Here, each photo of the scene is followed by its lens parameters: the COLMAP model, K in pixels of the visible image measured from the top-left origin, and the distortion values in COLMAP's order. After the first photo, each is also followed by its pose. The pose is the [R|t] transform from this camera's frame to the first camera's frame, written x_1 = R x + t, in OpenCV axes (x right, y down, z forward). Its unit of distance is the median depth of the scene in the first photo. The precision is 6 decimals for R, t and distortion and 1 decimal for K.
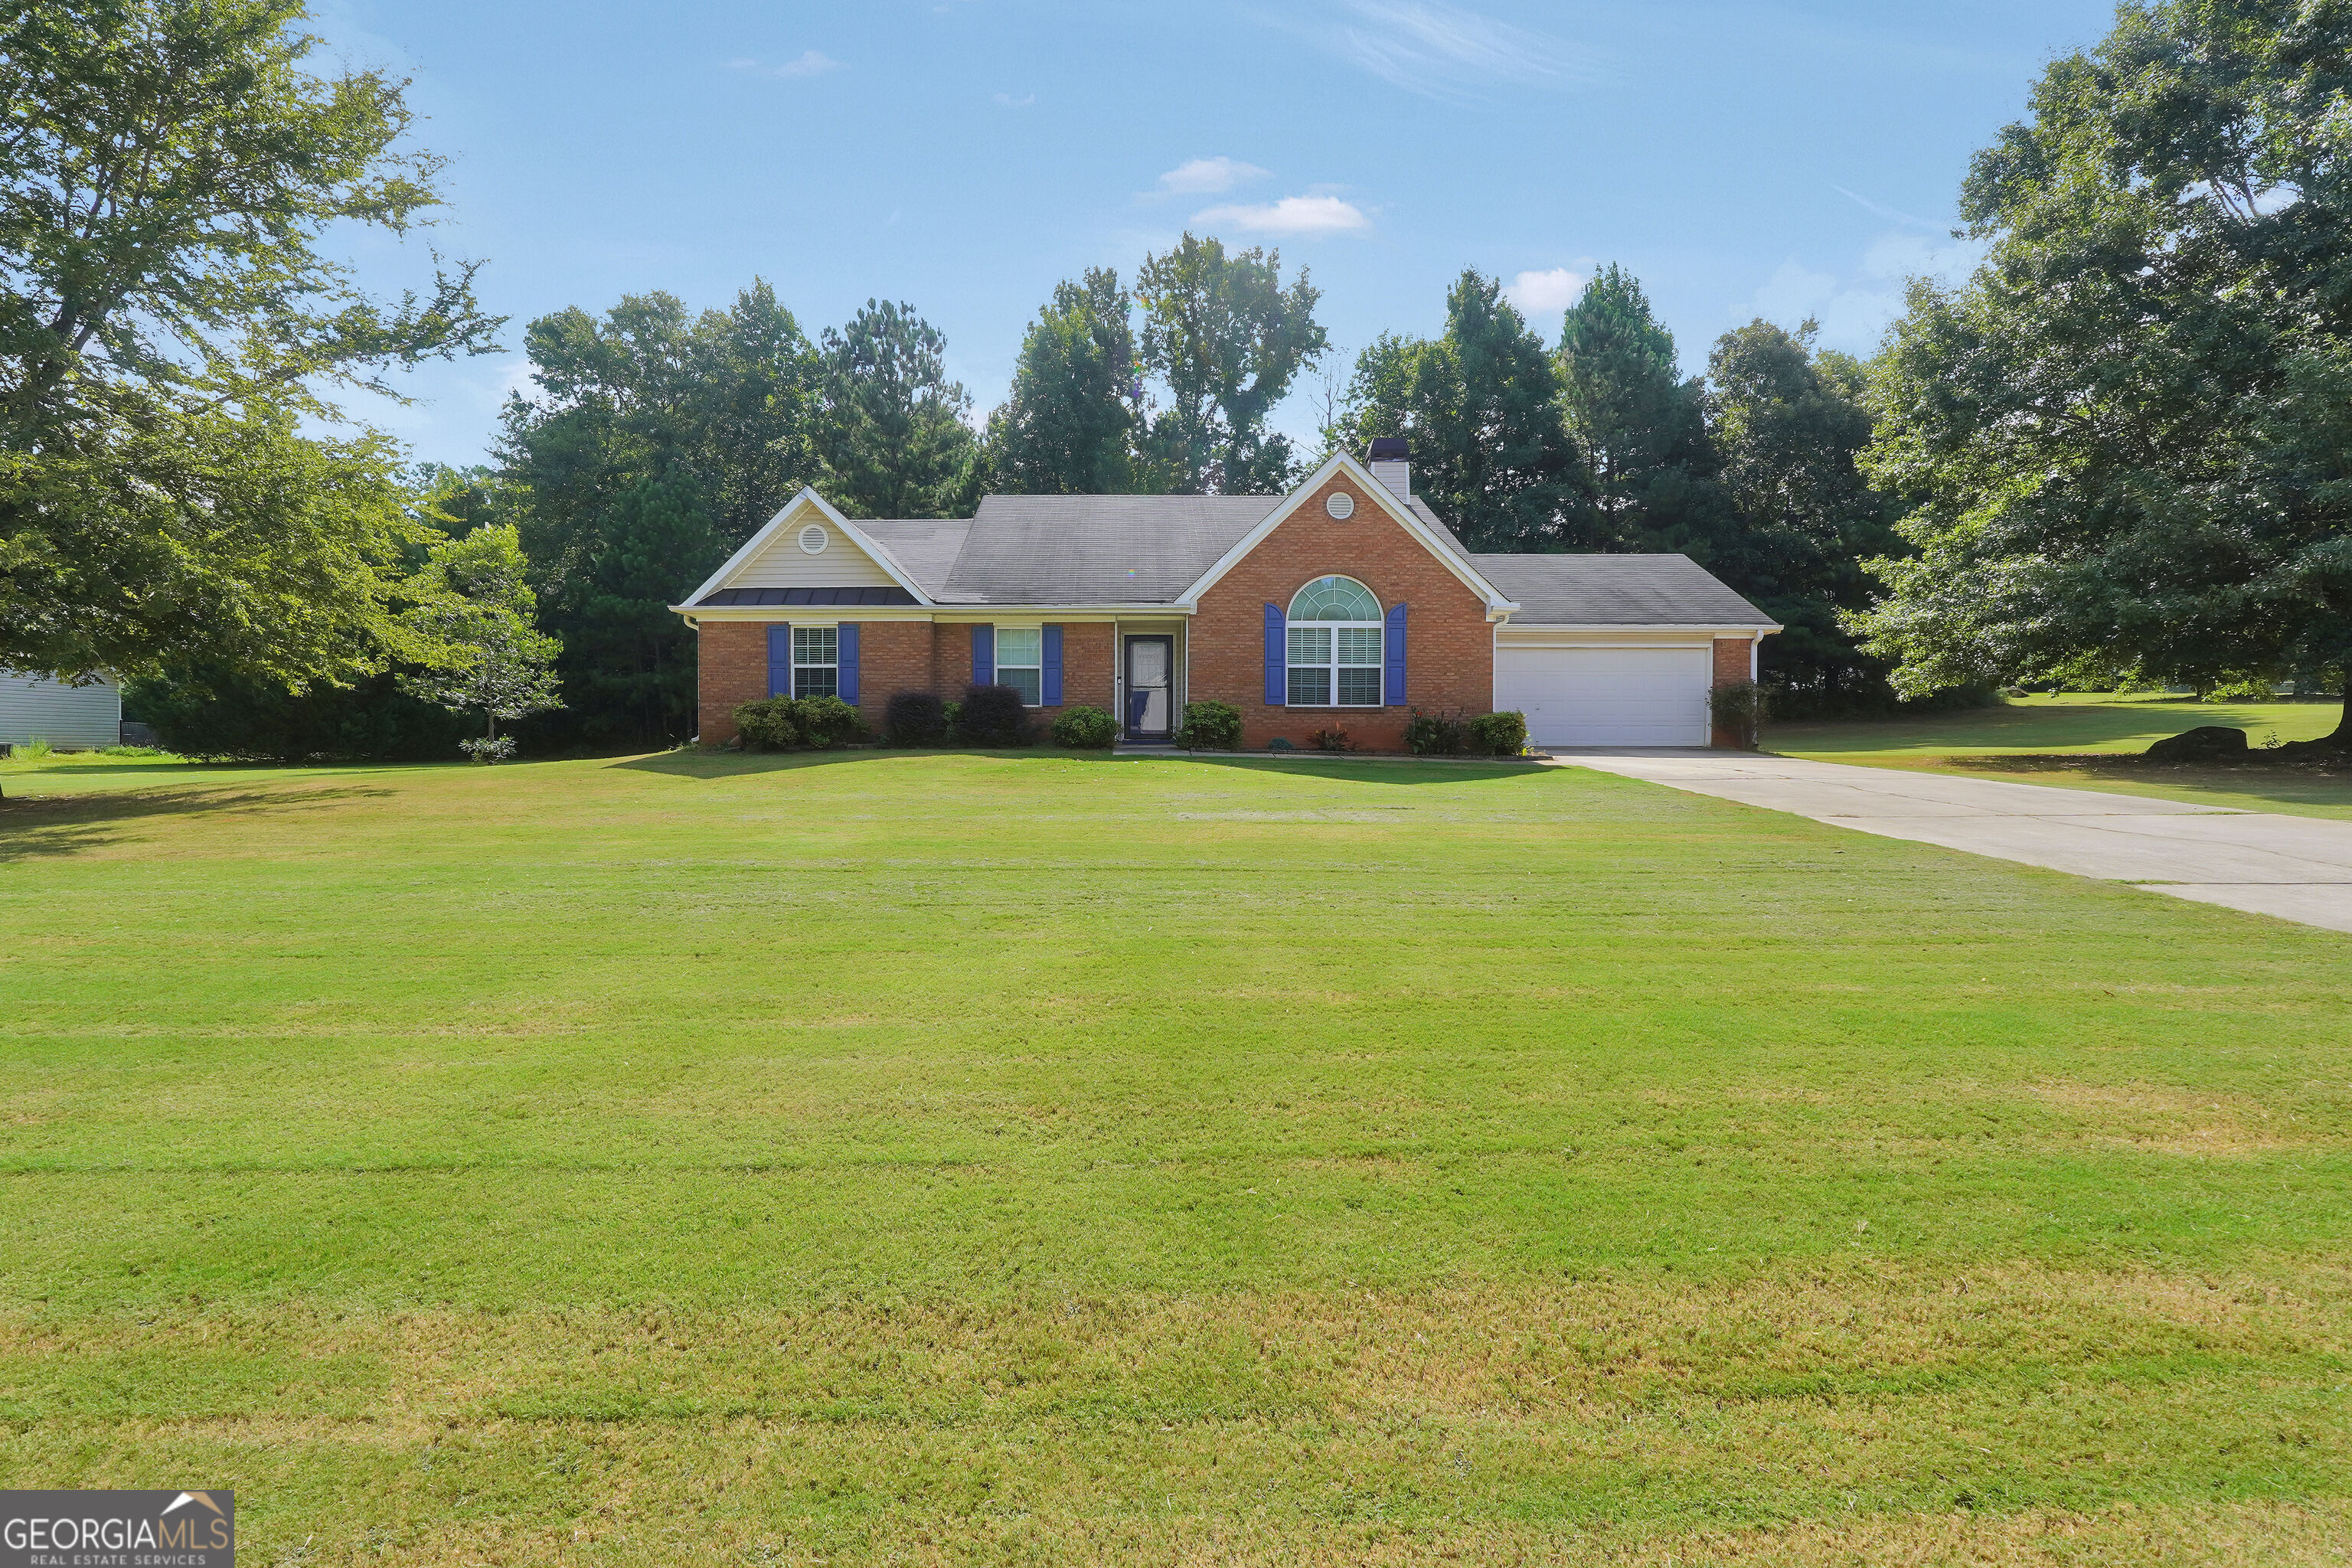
lens RADIAL K [[988.4, 0, 1134.6], [0, 988.4, 728.6], [0, 0, 1]] dist [-0.023247, 0.008296]
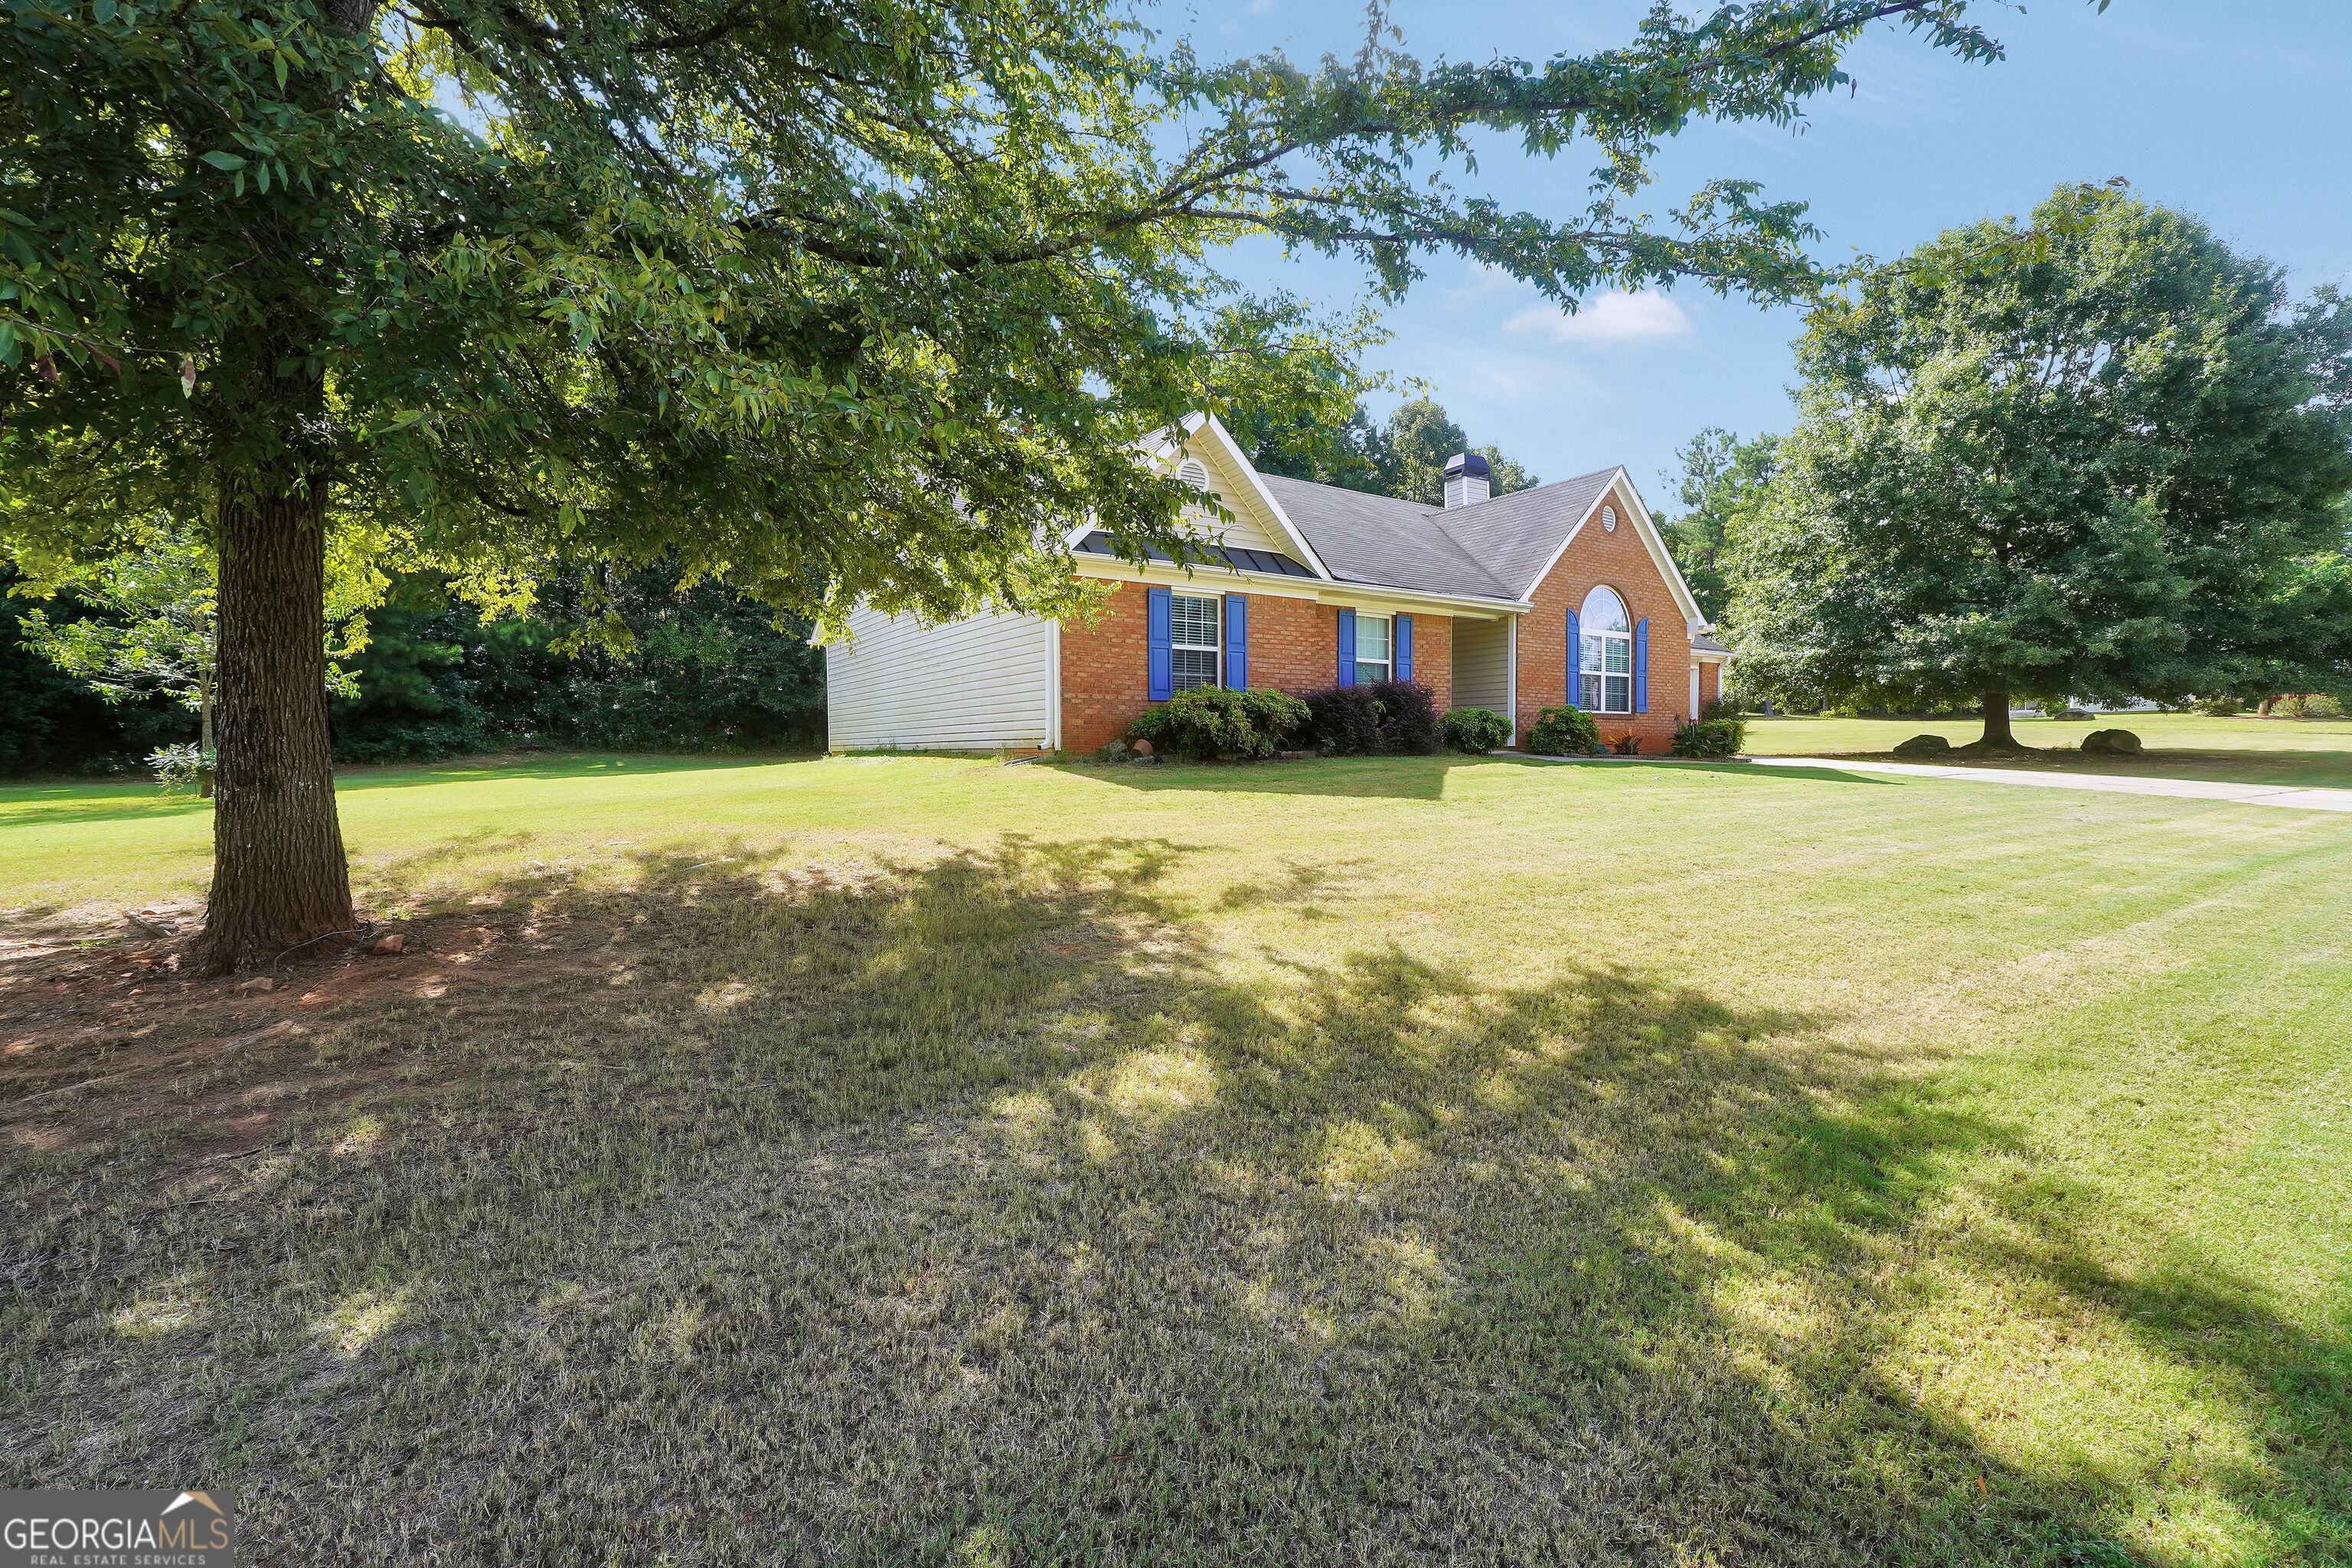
lens RADIAL K [[984.0, 0, 1161.6], [0, 984.0, 780.3], [0, 0, 1]] dist [-0.022310, 0.008561]
pose [[0.844733, -0.019758, 0.534823, -0.625425], [-0.004469, 0.999023, 0.043965, 0.005388], [-0.535169, -0.039529, 0.843819, 0.303094]]
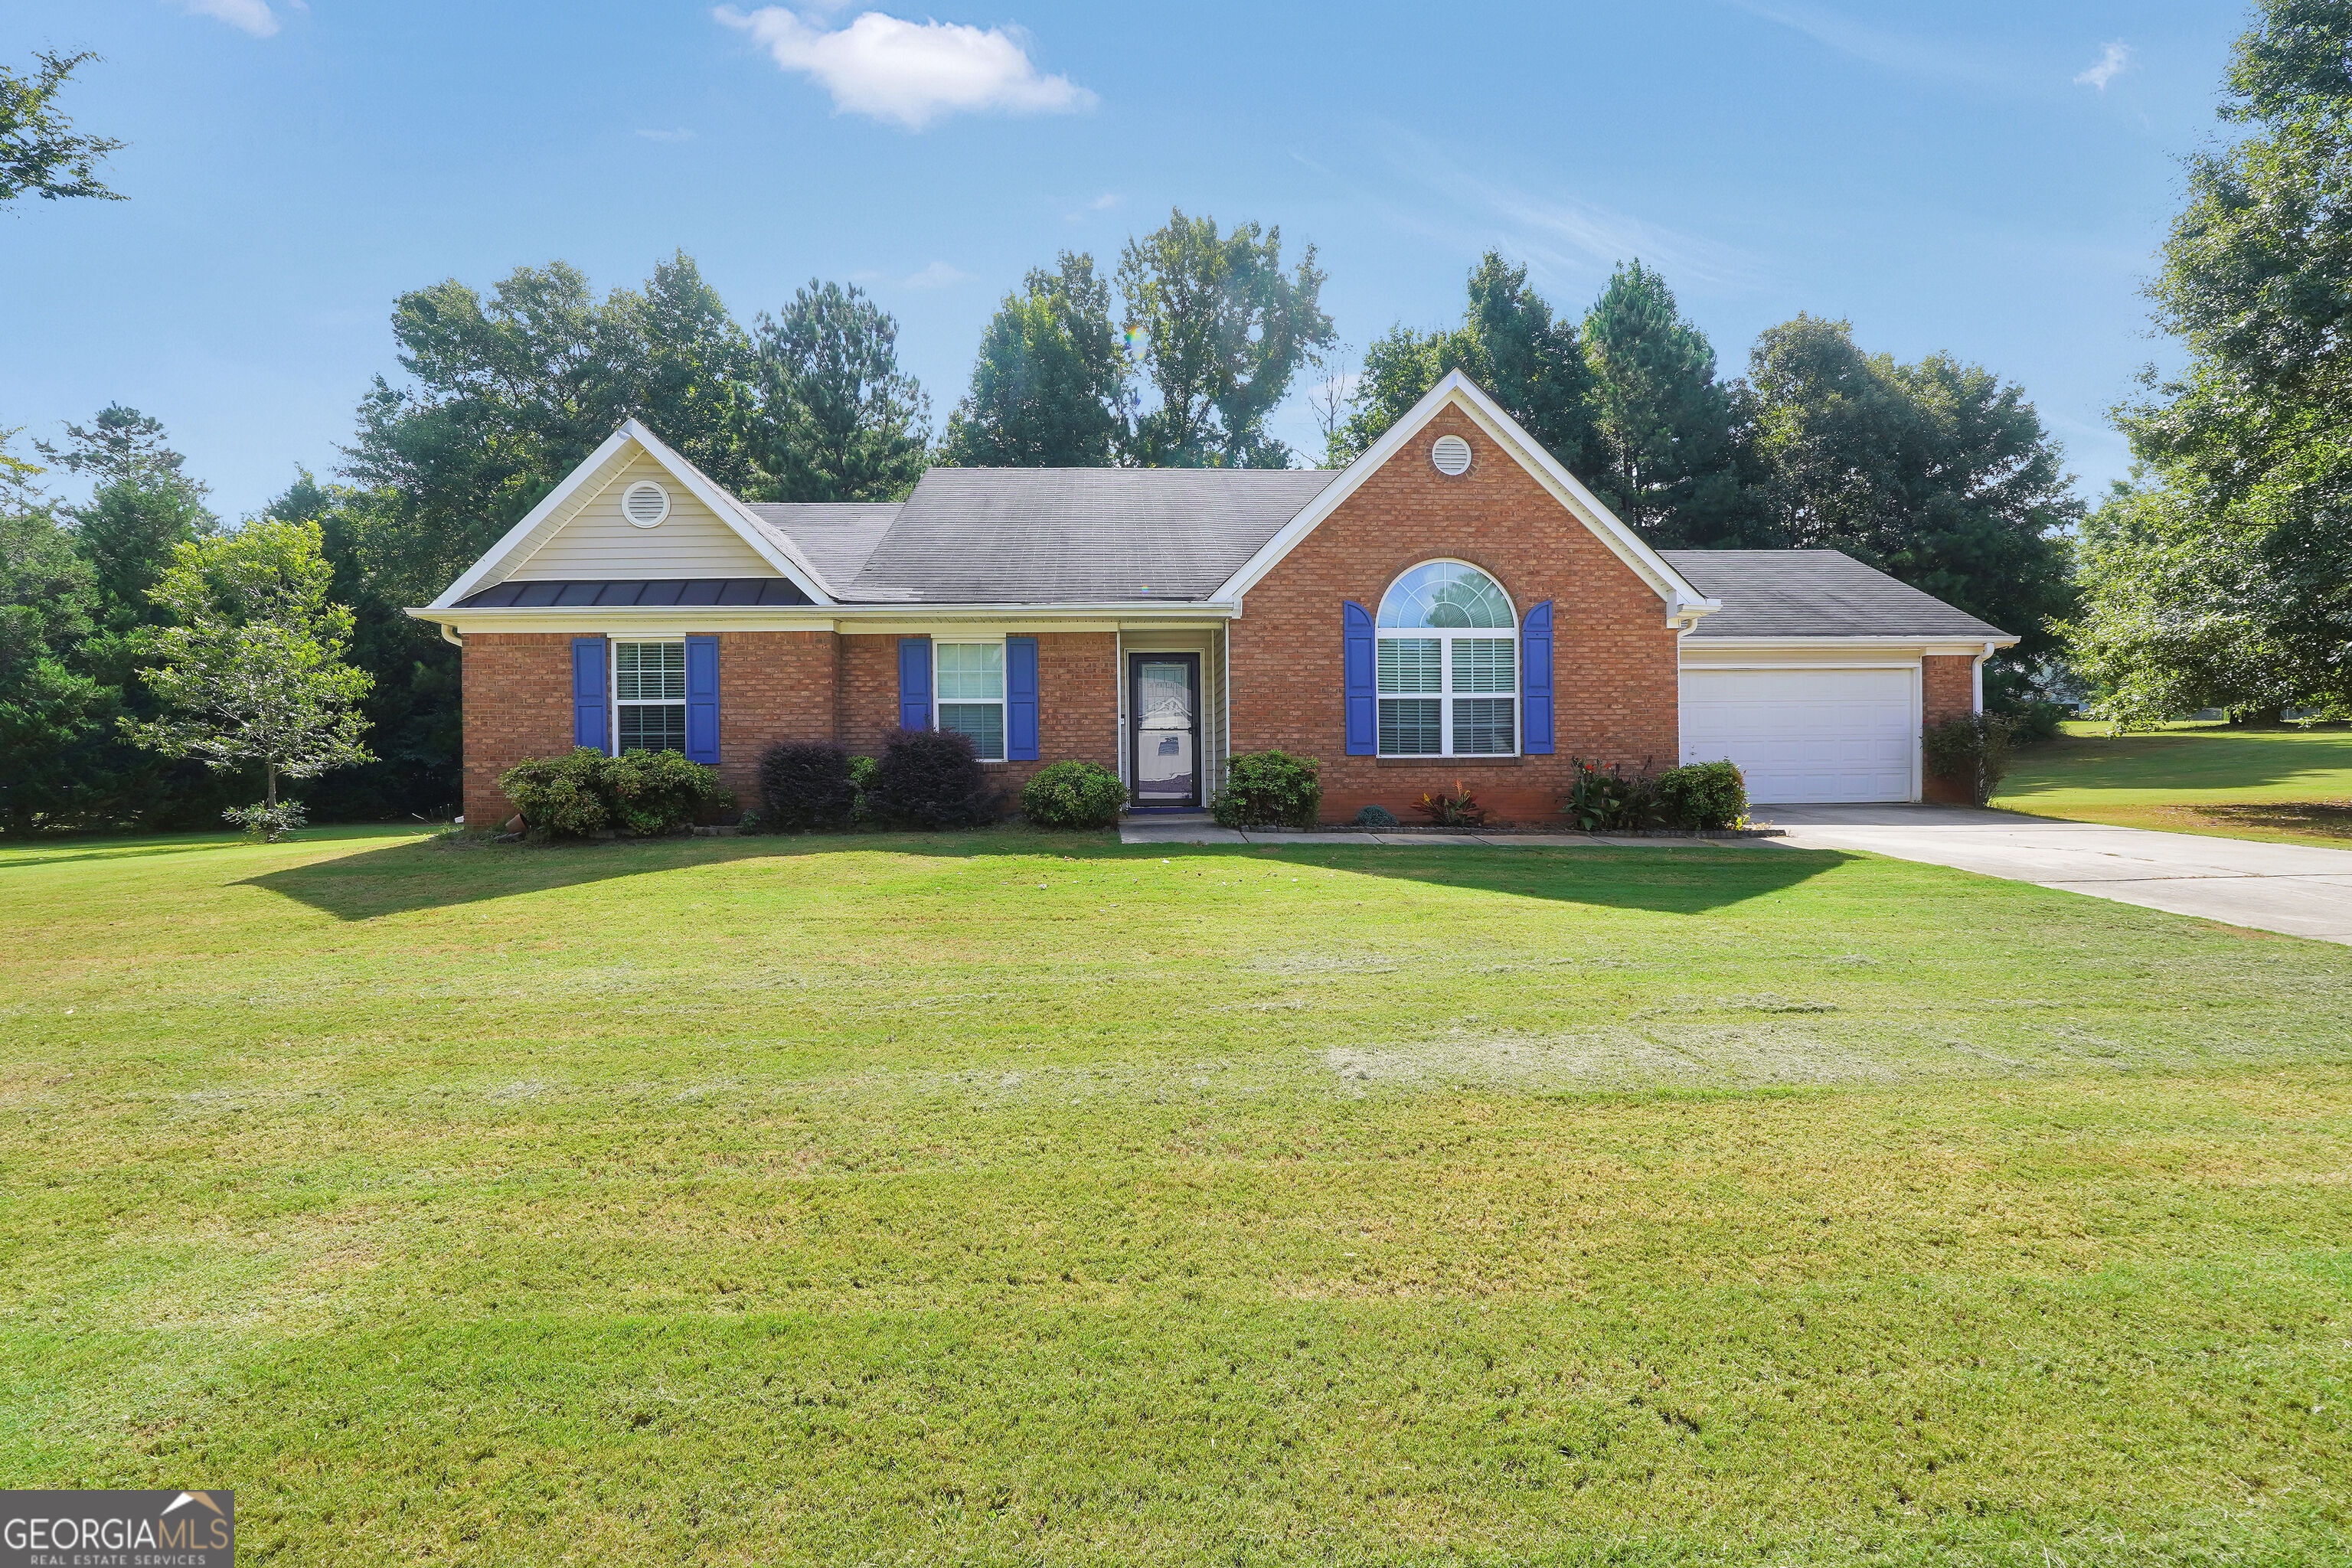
lens RADIAL K [[984.0, 0, 1161.6], [0, 984.0, 780.3], [0, 0, 1]] dist [-0.022310, 0.008561]
pose [[0.998671, -0.012151, 0.050079, -0.020086], [0.011250, 0.999770, 0.018232, -0.016979], [-0.050289, -0.017644, 0.998579, 0.284960]]
